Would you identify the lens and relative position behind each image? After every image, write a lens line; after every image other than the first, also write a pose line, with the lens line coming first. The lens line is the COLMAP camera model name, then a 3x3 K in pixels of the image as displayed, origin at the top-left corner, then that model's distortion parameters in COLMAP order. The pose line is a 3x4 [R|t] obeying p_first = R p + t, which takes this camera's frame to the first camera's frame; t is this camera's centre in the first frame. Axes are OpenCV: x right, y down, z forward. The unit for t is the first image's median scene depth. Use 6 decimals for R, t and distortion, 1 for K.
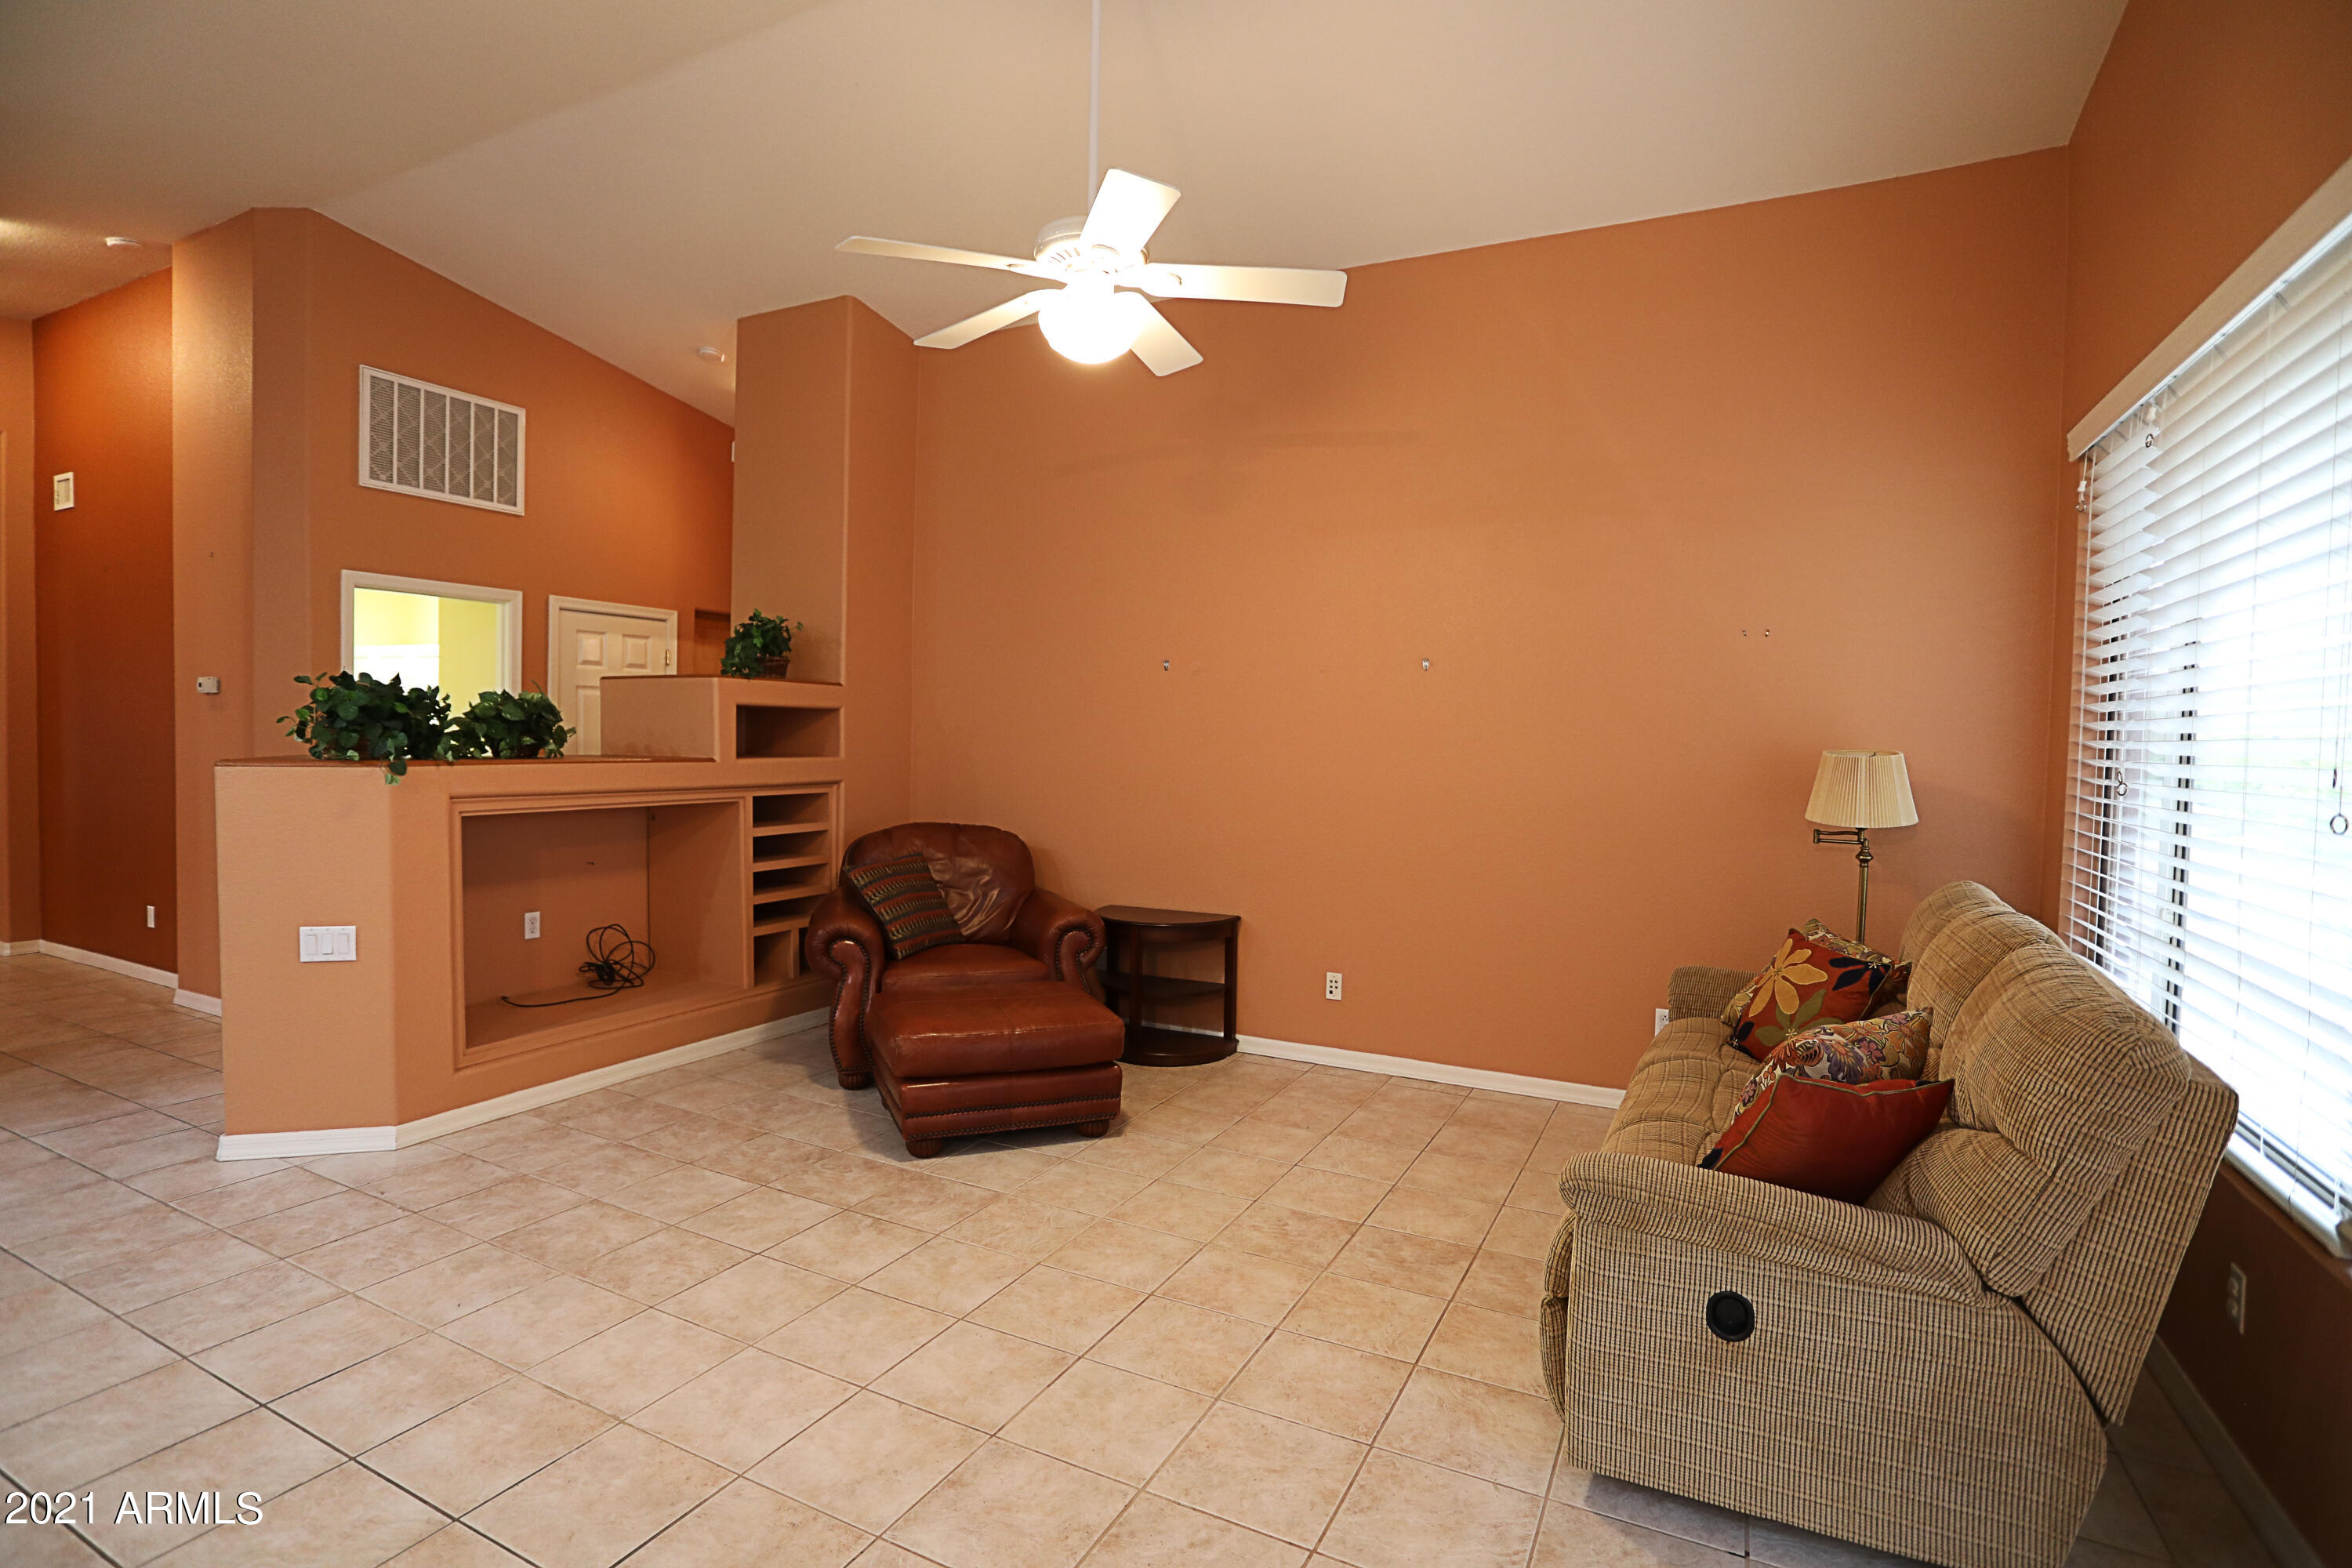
lens RADIAL K [[1137.2, 0, 1167.6], [0, 1137.2, 779.3], [0, 0, 1]] dist [-0.071792, 0.029876]
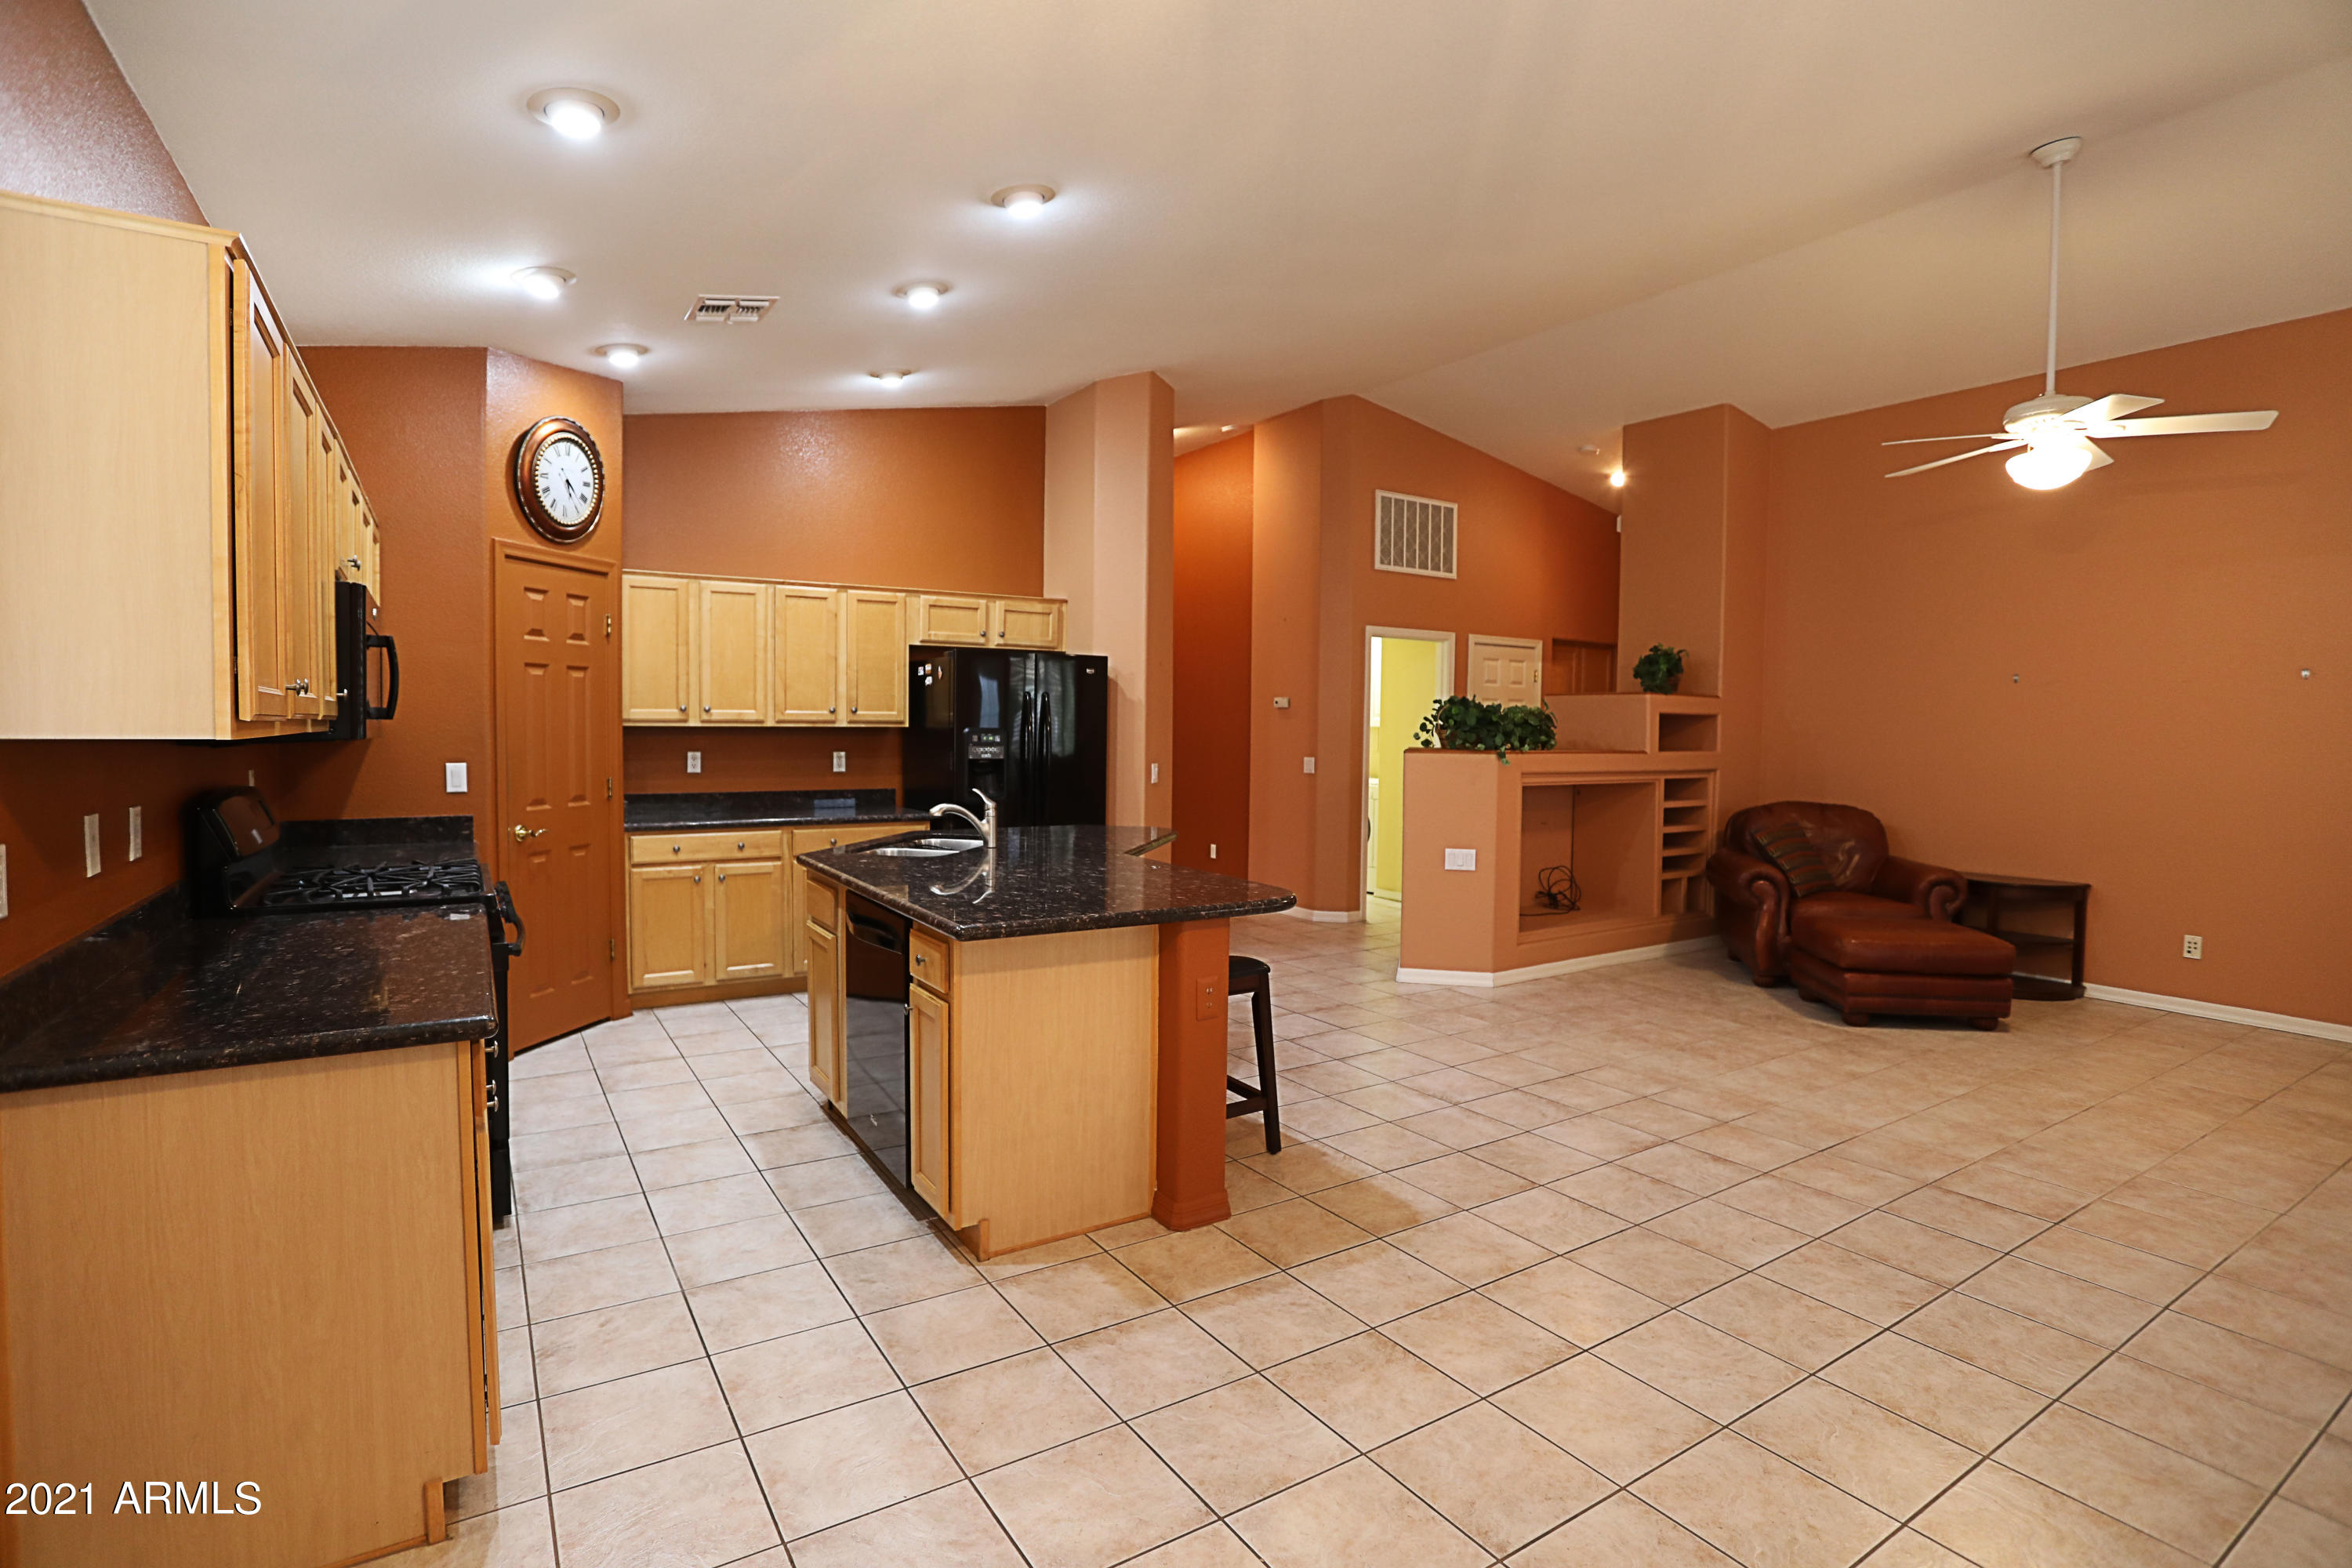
lens RADIAL K [[1137.2, 0, 1167.6], [0, 1137.2, 779.3], [0, 0, 1]] dist [-0.071792, 0.029876]
pose [[0.864151, 0.016939, -0.502947, -0.201796], [-0.015958, 0.999853, 0.006255, 0.016974], [0.502979, 0.002621, 0.864295, -0.508003]]
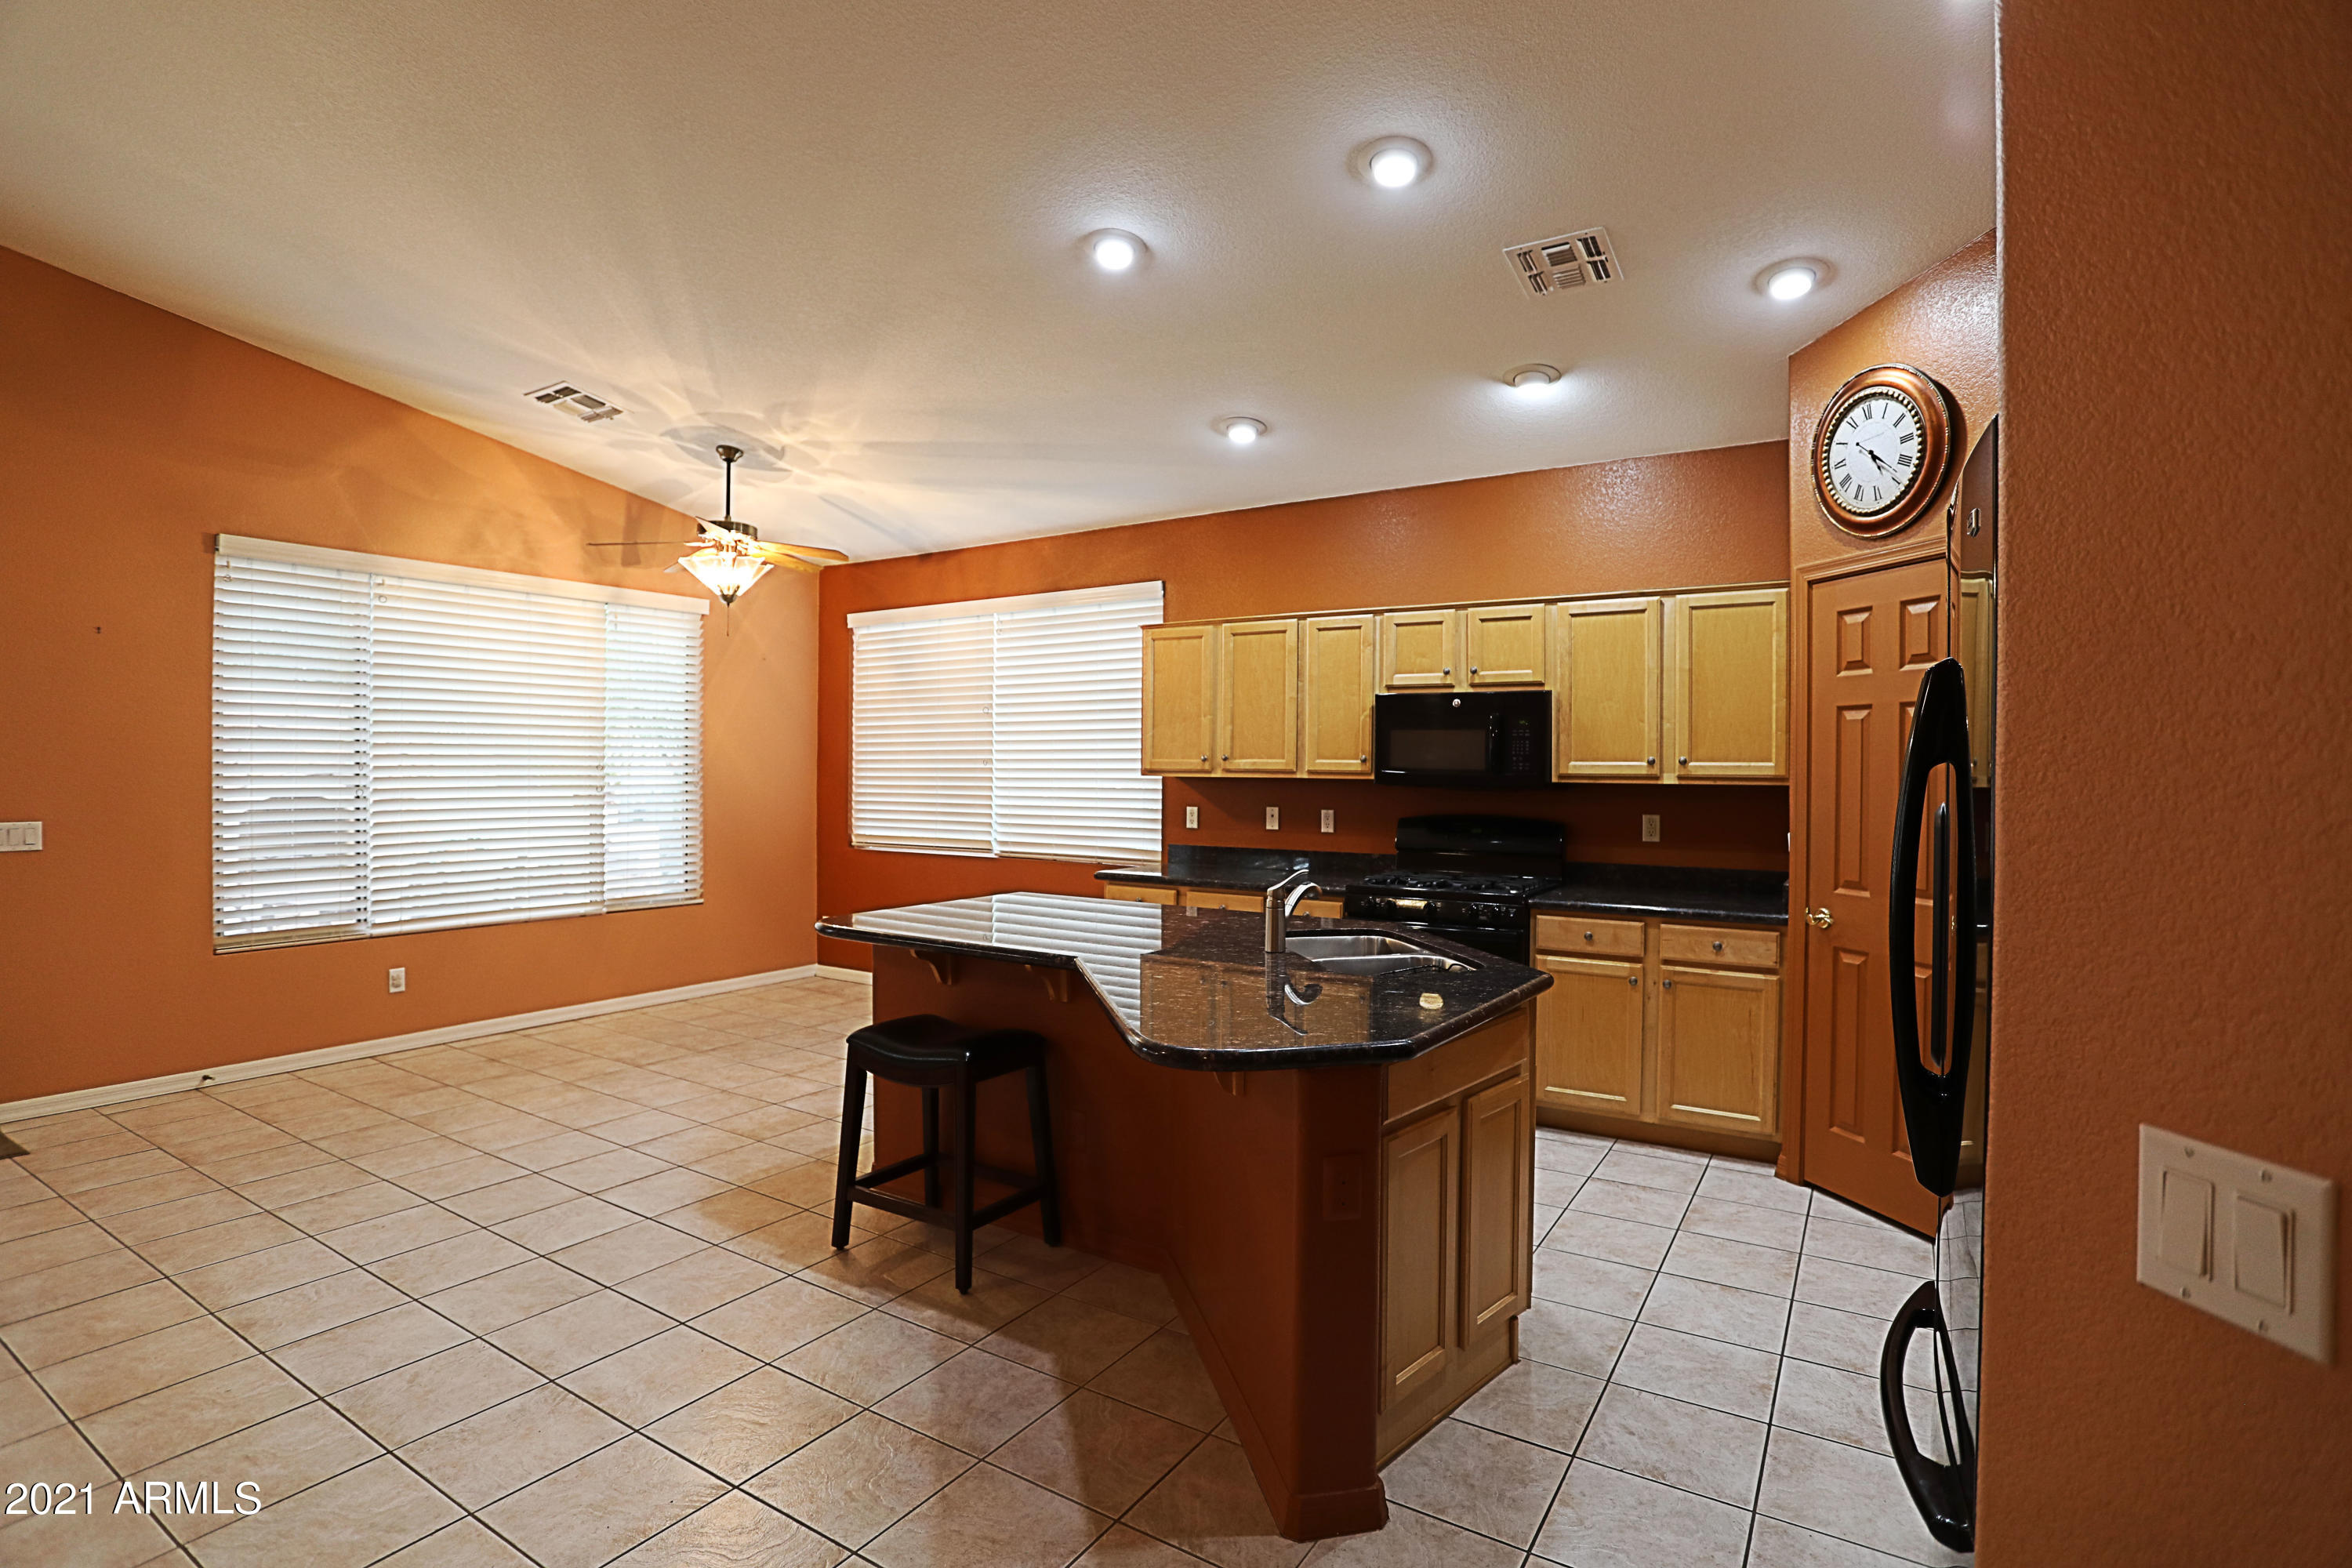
lens RADIAL K [[1137.2, 0, 1167.6], [0, 1137.2, 779.3], [0, 0, 1]] dist [-0.071792, 0.029876]
pose [[-0.995192, -0.025388, 0.094598, -0.776158], [-0.020697, 0.998522, 0.050246, -0.047541], [-0.095734, 0.048046, -0.994247, 0.835439]]
